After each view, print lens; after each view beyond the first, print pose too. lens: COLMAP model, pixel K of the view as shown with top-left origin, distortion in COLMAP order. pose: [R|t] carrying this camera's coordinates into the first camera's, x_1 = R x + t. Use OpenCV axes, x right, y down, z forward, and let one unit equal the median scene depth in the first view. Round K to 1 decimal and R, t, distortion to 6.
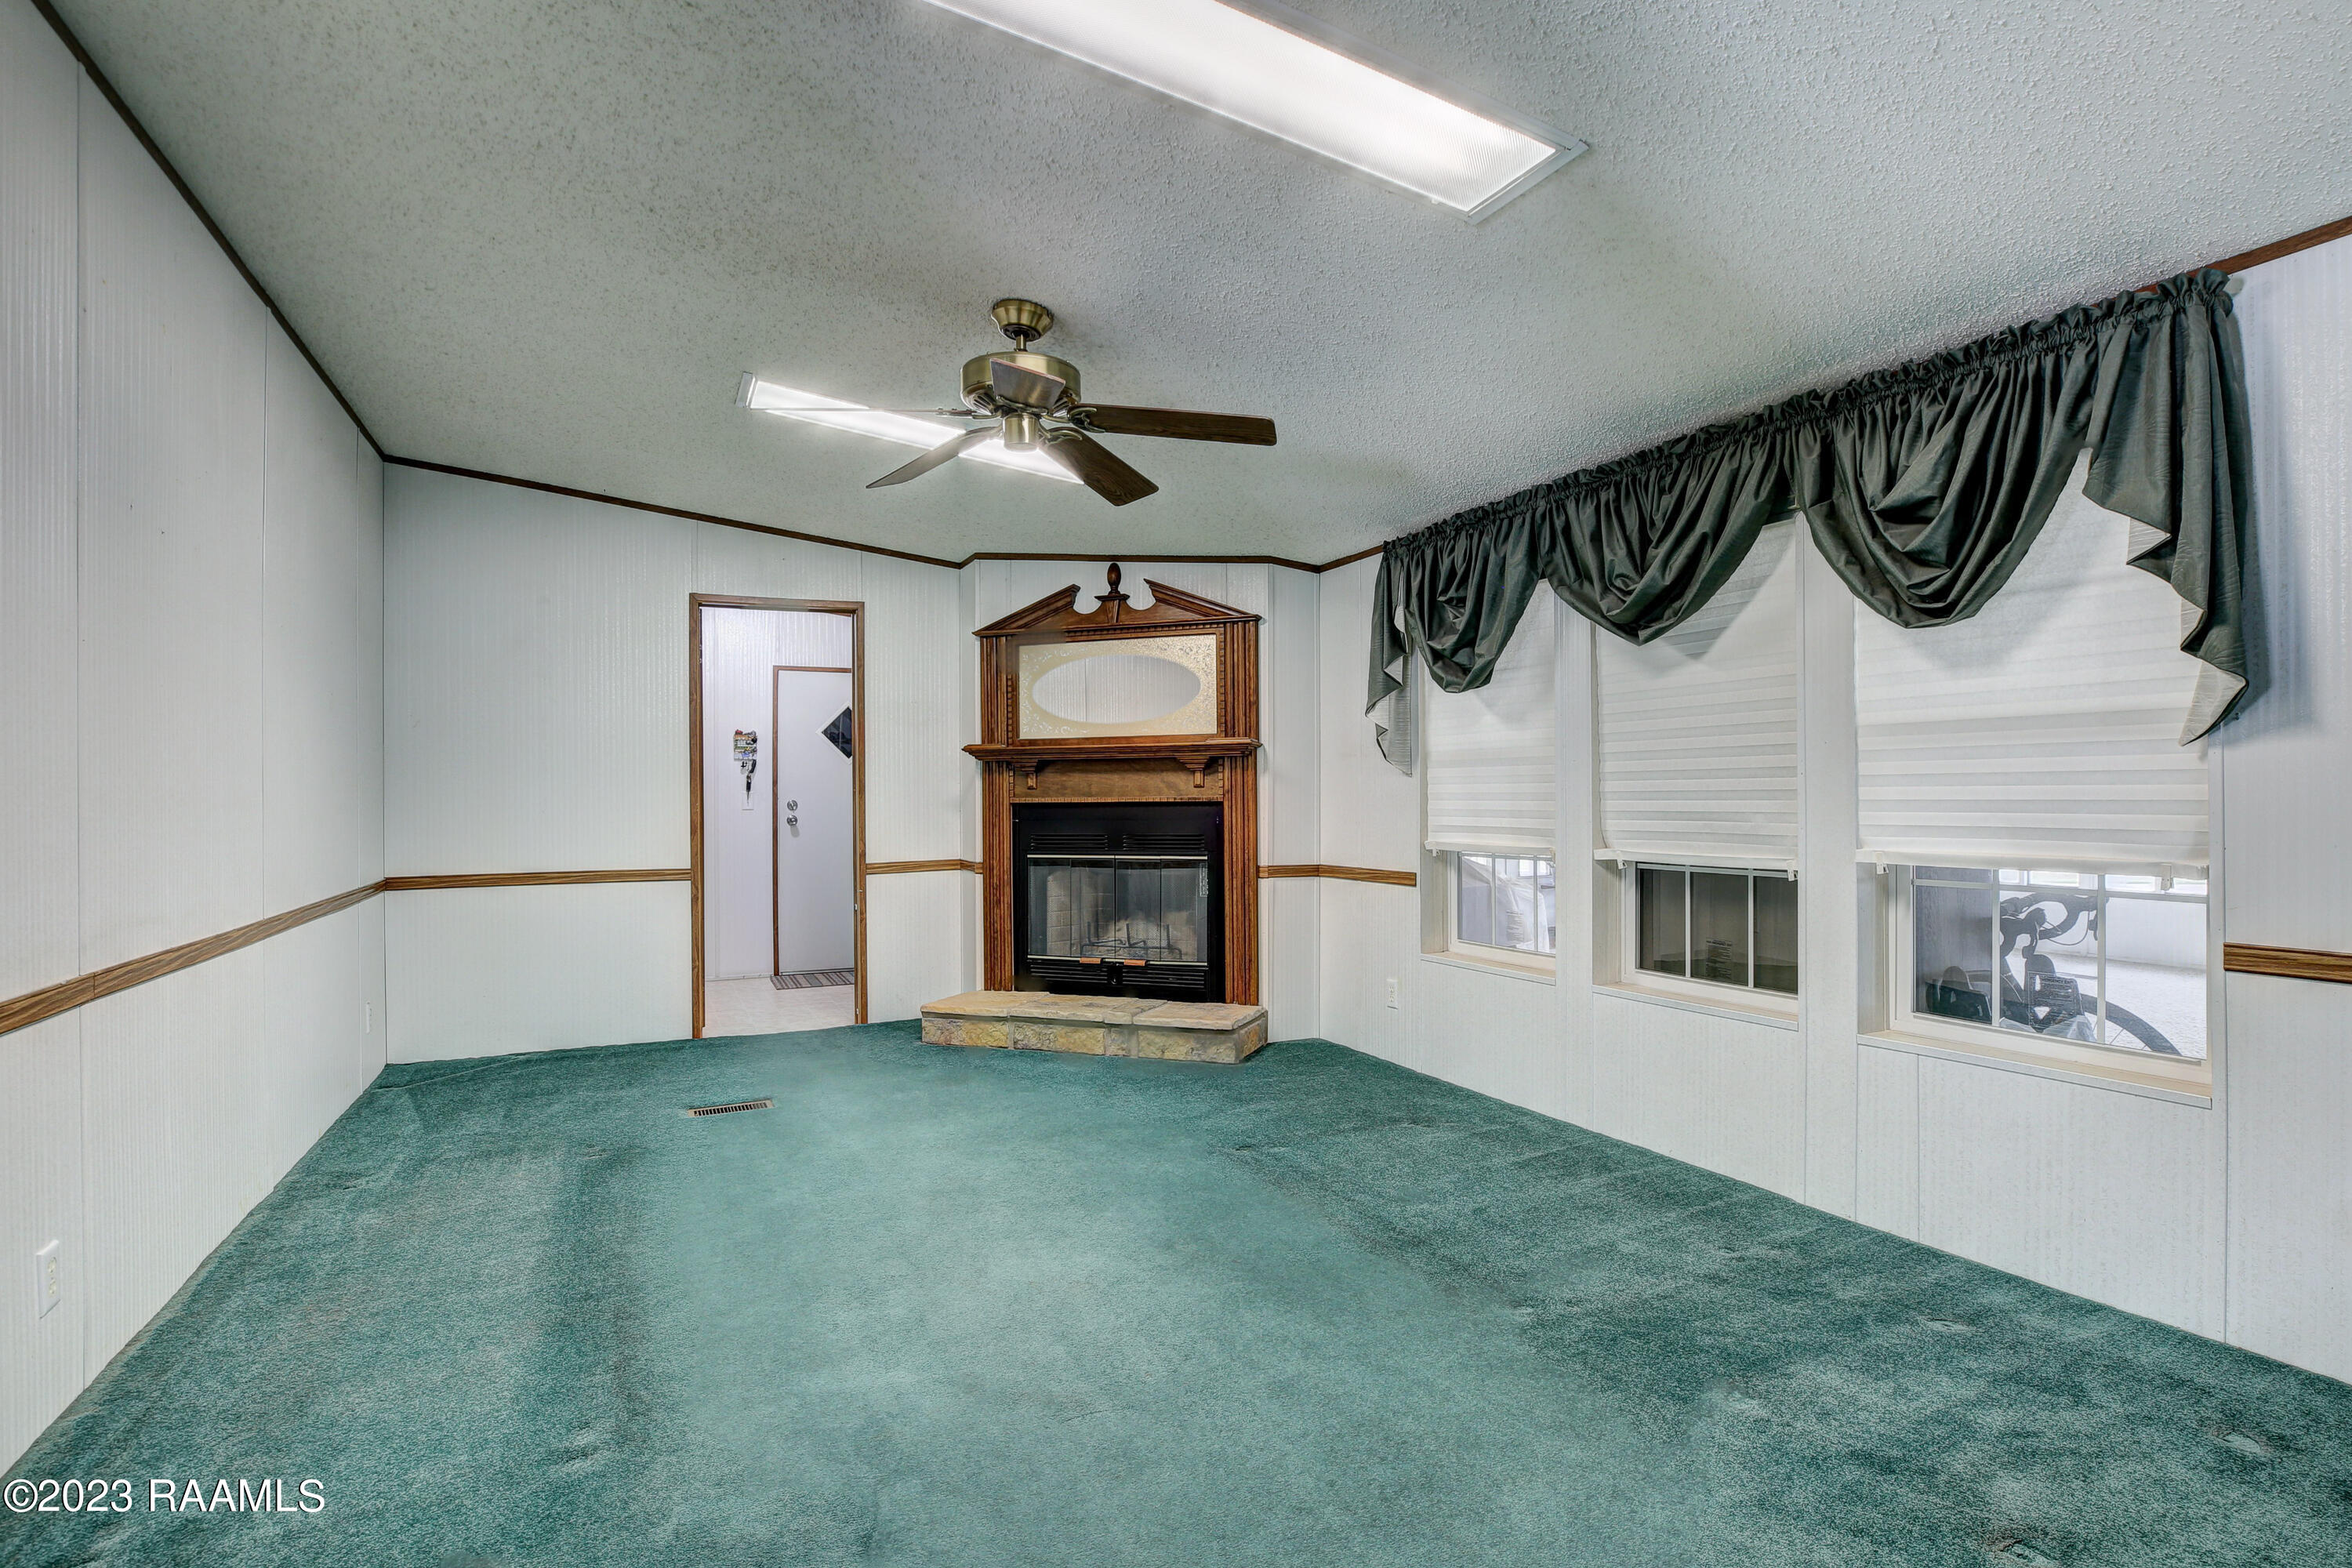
lens RADIAL K [[1094.7, 0, 1173.7], [0, 1094.7, 795.6], [0, 0, 1]] dist [-0.026664, 0.000120]
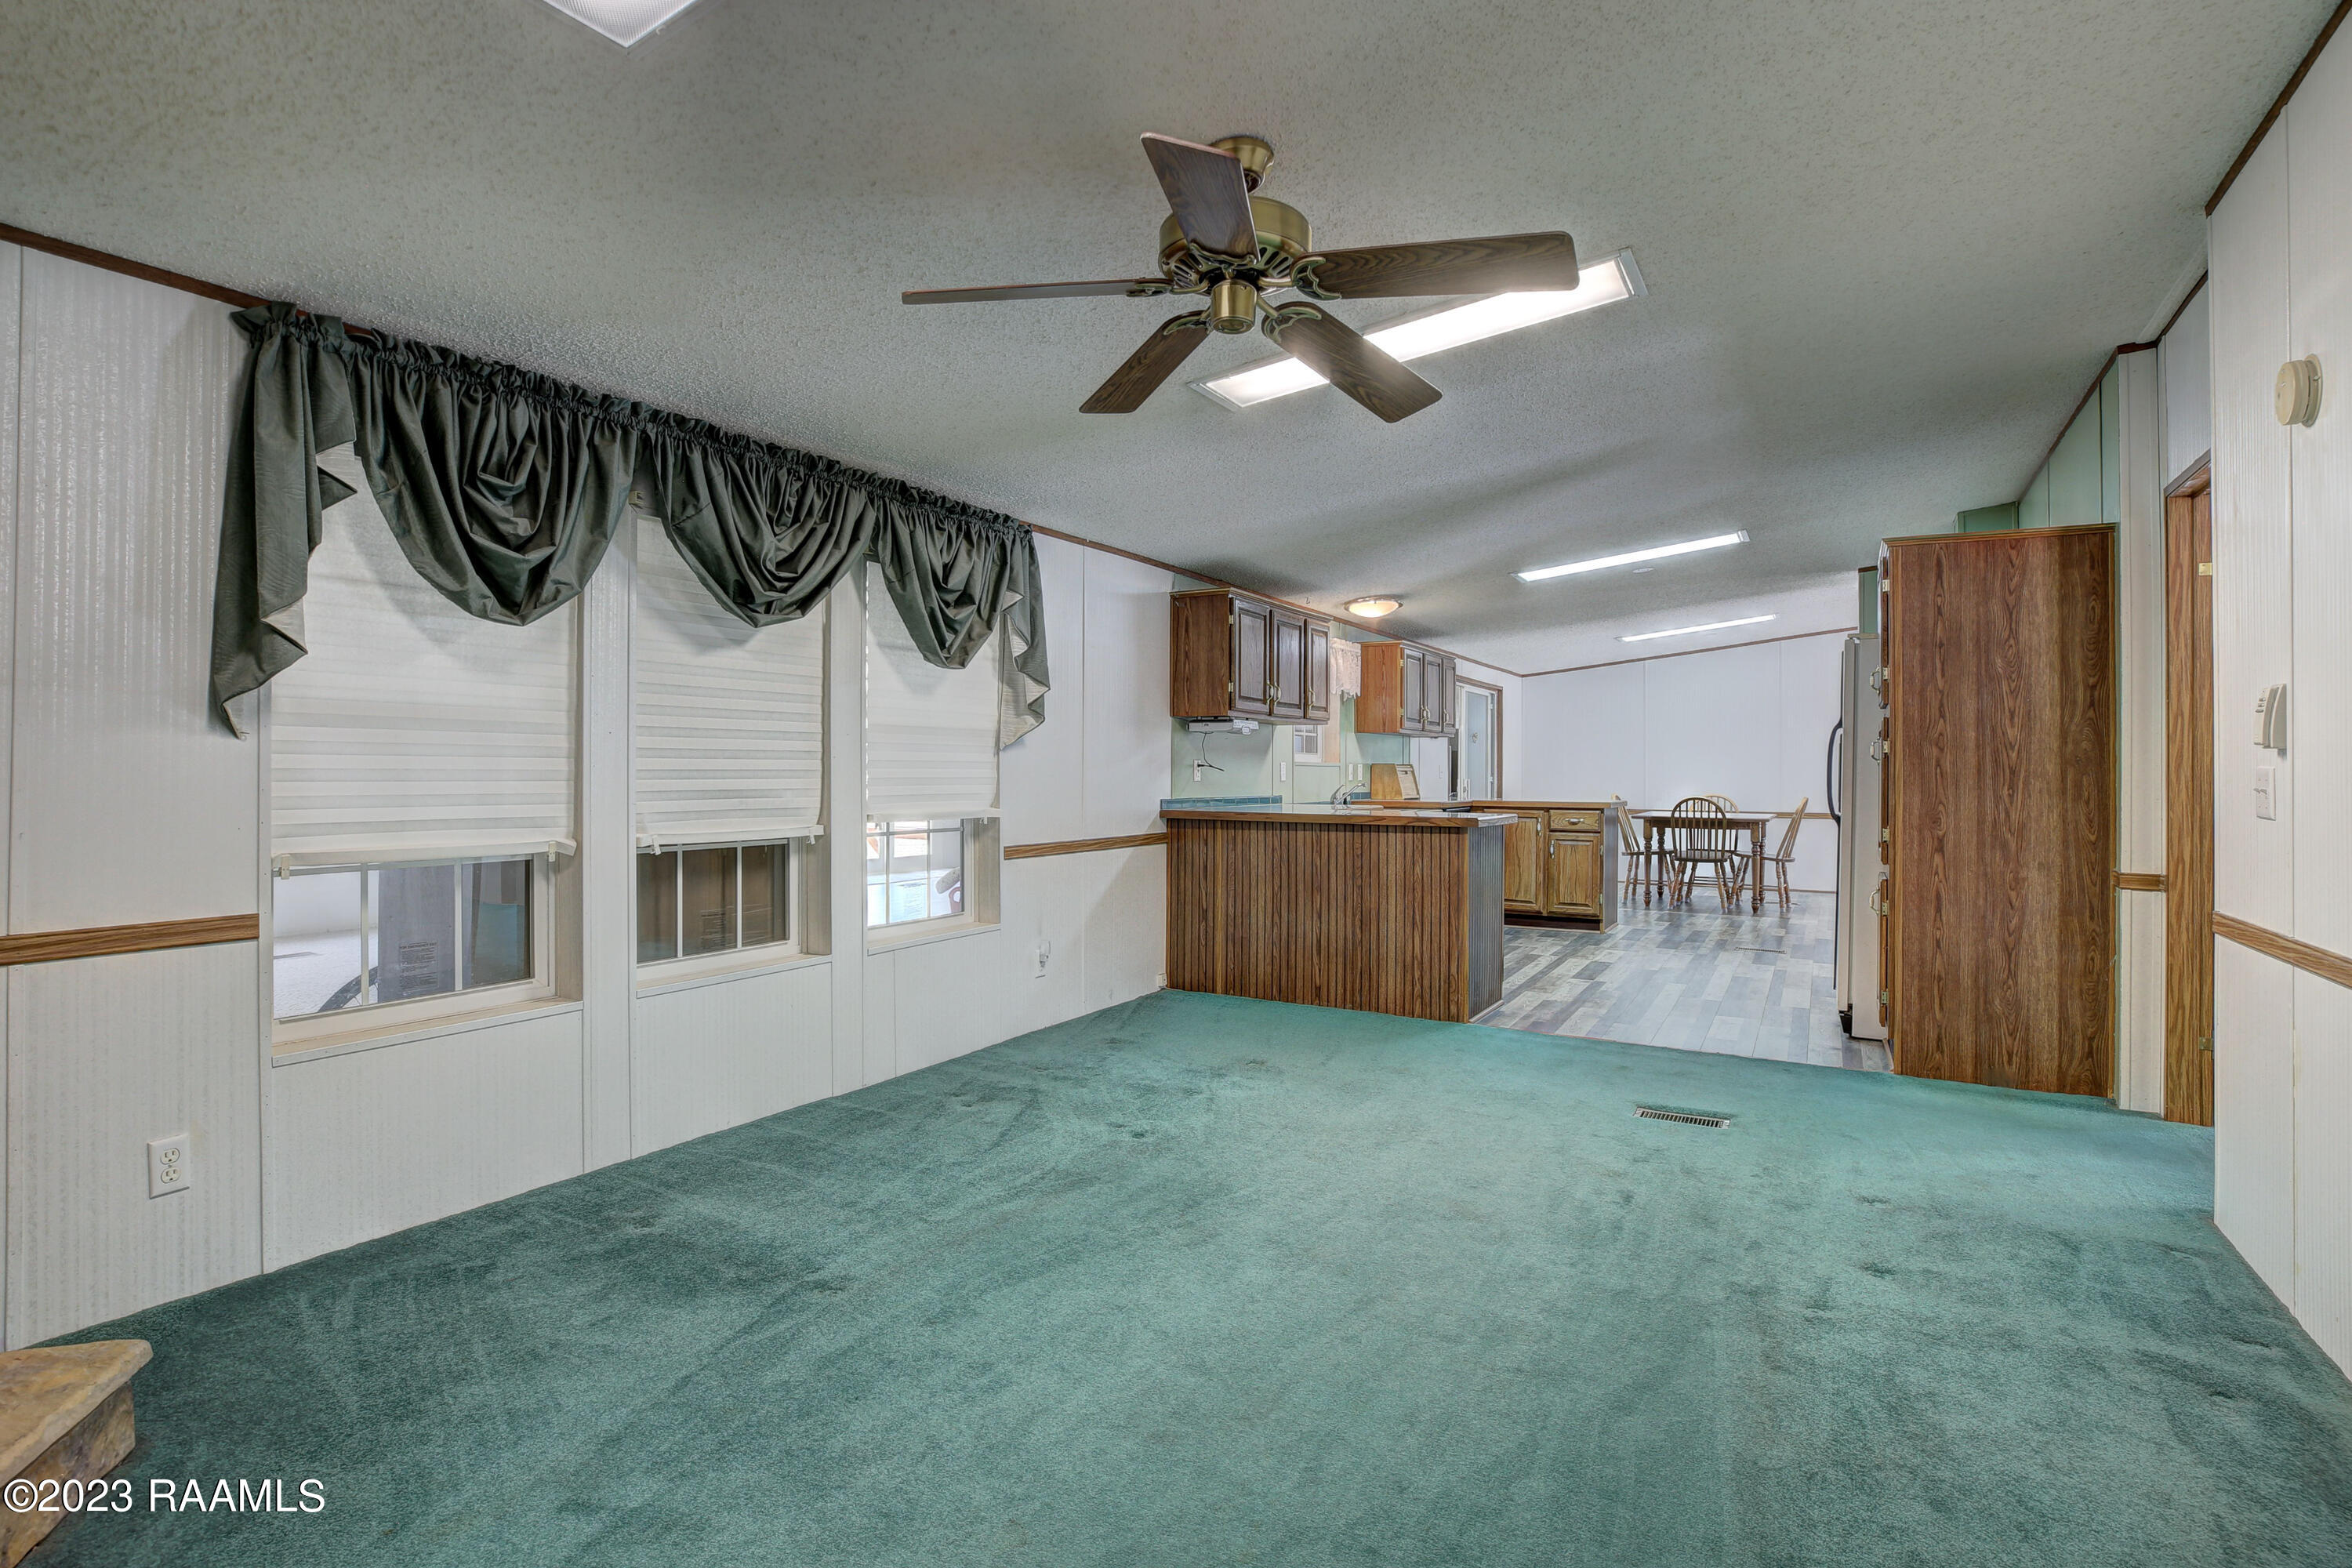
lens RADIAL K [[1094.7, 0, 1173.6], [0, 1094.7, 776.3], [0, 0, 1]] dist [-0.026664, 0.000120]
pose [[-0.522238, 0.001127, 0.852799, -0.416888], [0.002656, 0.999996, 0.000305, 0.001661], [-0.852795, 0.002424, -0.522240, 0.772259]]
